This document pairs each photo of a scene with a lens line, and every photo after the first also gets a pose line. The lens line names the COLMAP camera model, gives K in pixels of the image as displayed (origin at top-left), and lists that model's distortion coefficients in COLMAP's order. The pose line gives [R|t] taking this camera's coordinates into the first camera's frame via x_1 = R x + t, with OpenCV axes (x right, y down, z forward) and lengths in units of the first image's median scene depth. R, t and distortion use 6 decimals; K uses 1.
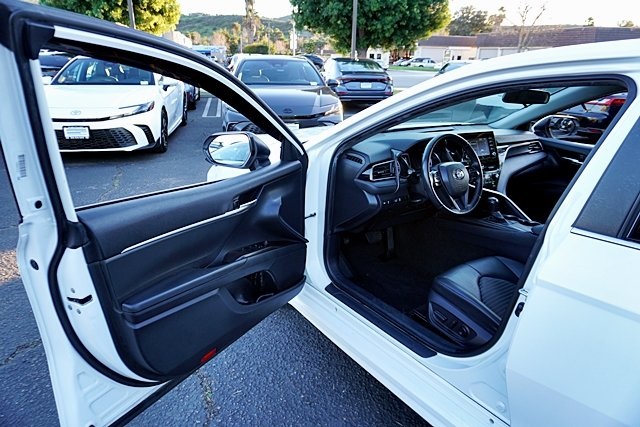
lens RADIAL K [[422.6, 0, 322.7], [0, 422.6, 212.9], [0, 0, 1]] dist [-0.027451, 0.014412]
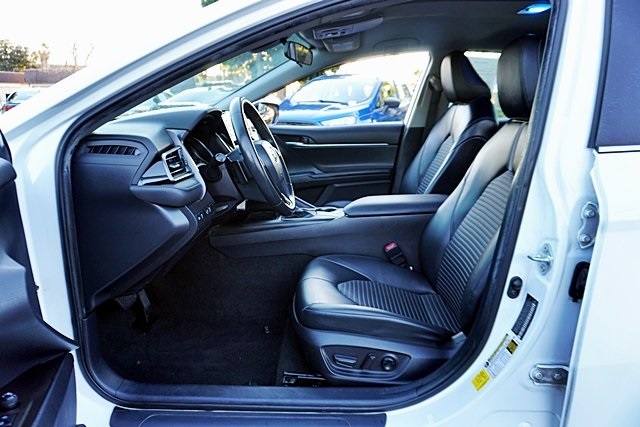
lens RADIAL K [[422.6, 0, 323.0], [0, 422.6, 219.6], [0, 0, 1]] dist [-0.027451, 0.014412]
pose [[0.610025, -0.224165, 0.760013, -0.169139], [0.272558, 0.959983, 0.064378, -0.013067], [-0.744031, 0.167875, 0.646712, 0.499233]]
